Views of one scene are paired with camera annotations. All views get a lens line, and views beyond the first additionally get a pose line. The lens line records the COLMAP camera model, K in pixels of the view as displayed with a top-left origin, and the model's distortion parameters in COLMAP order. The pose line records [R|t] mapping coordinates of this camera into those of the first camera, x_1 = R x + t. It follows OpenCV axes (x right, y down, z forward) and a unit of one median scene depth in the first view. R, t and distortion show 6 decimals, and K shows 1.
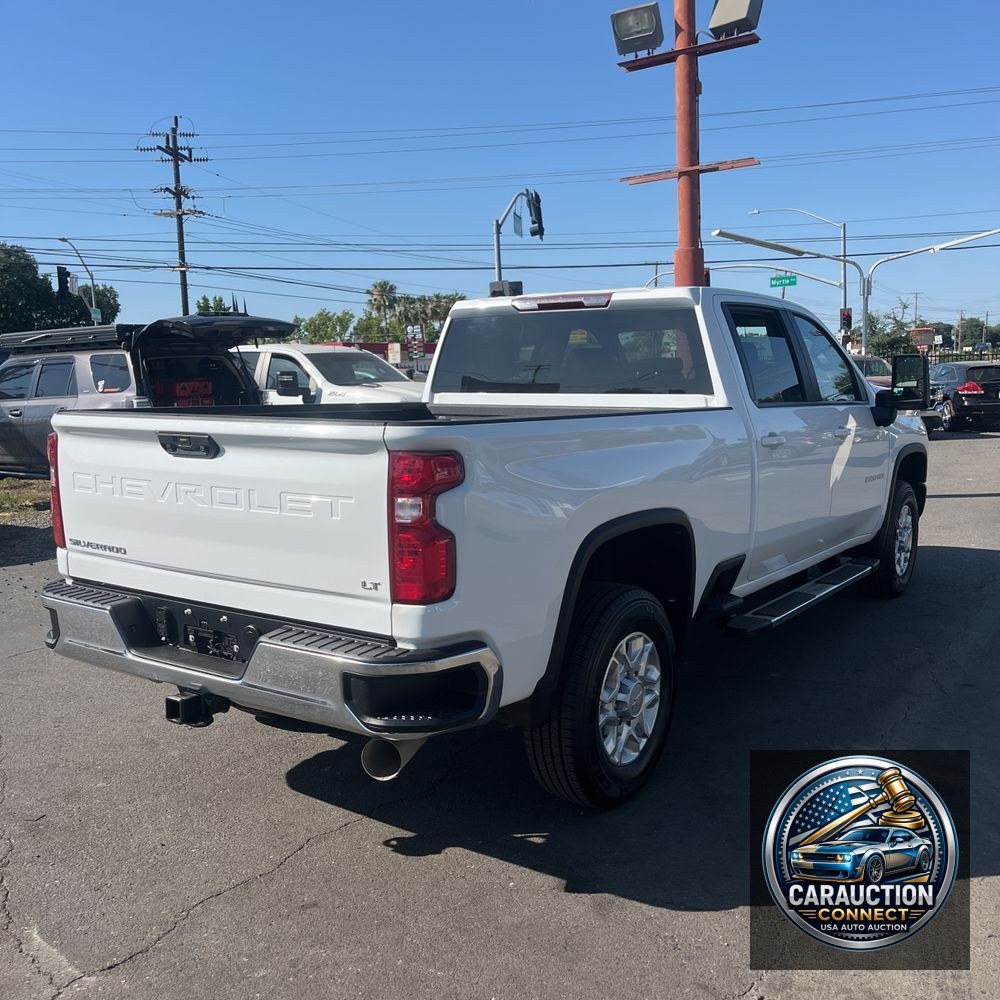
lens RADIAL K [[1005.0, 0, 500.0], [0, 1005.0, 500.0], [0, 0, 1]] dist [0.022421, 0.009275]
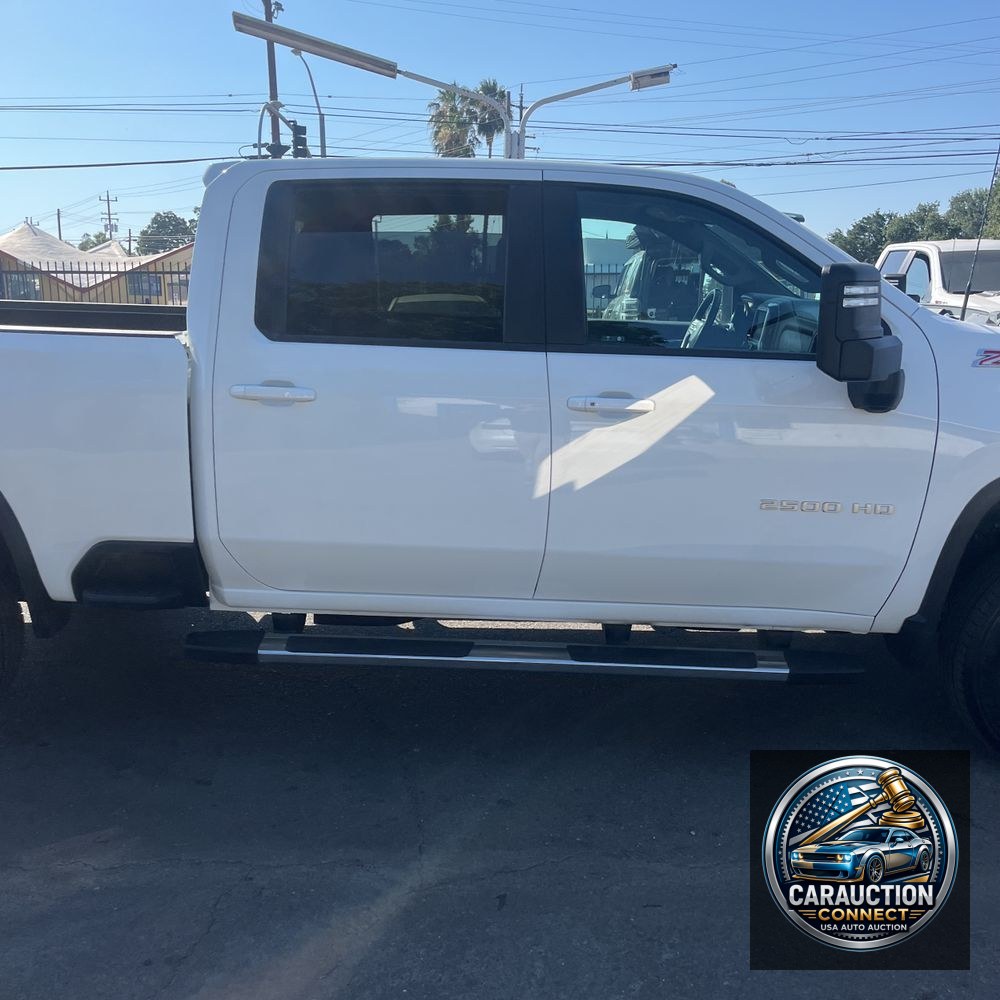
lens RADIAL K [[995.4, 0, 493.4], [0, 995.4, 494.7], [0, 0, 1]] dist [0.062077, -0.022274]
pose [[0.533714, 0.199987, -0.821678, 0.372364], [-0.123165, 0.979657, 0.158437, -0.047683], [0.836648, 0.016642, 0.547489, 0.317336]]
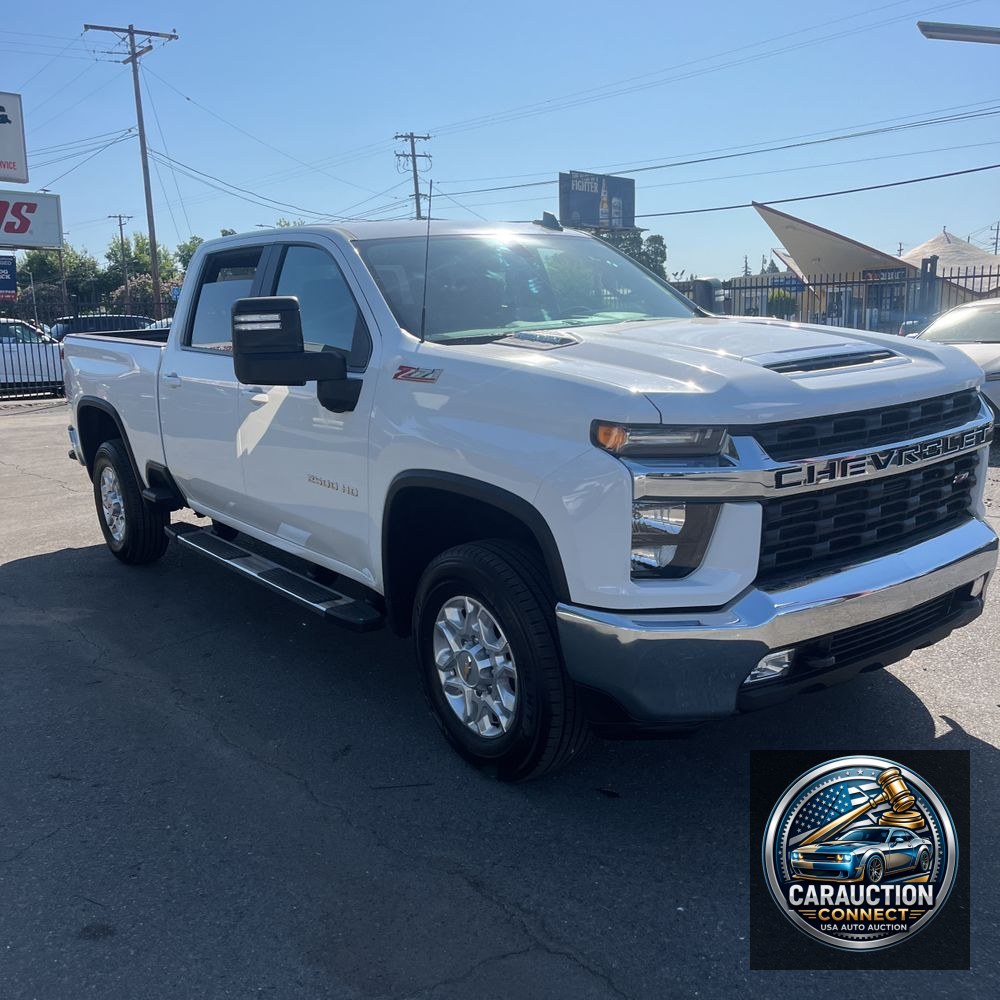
lens RADIAL K [[1013.4, 0, 542.0], [0, 1013.4, 487.3], [0, 0, 1]] dist [0.028848, -0.002501]
pose [[-0.292073, 0.206574, -0.933820, 0.506250], [-0.080998, 0.967544, 0.239368, -0.102161], [0.952960, 0.145551, -0.265861, 0.709701]]
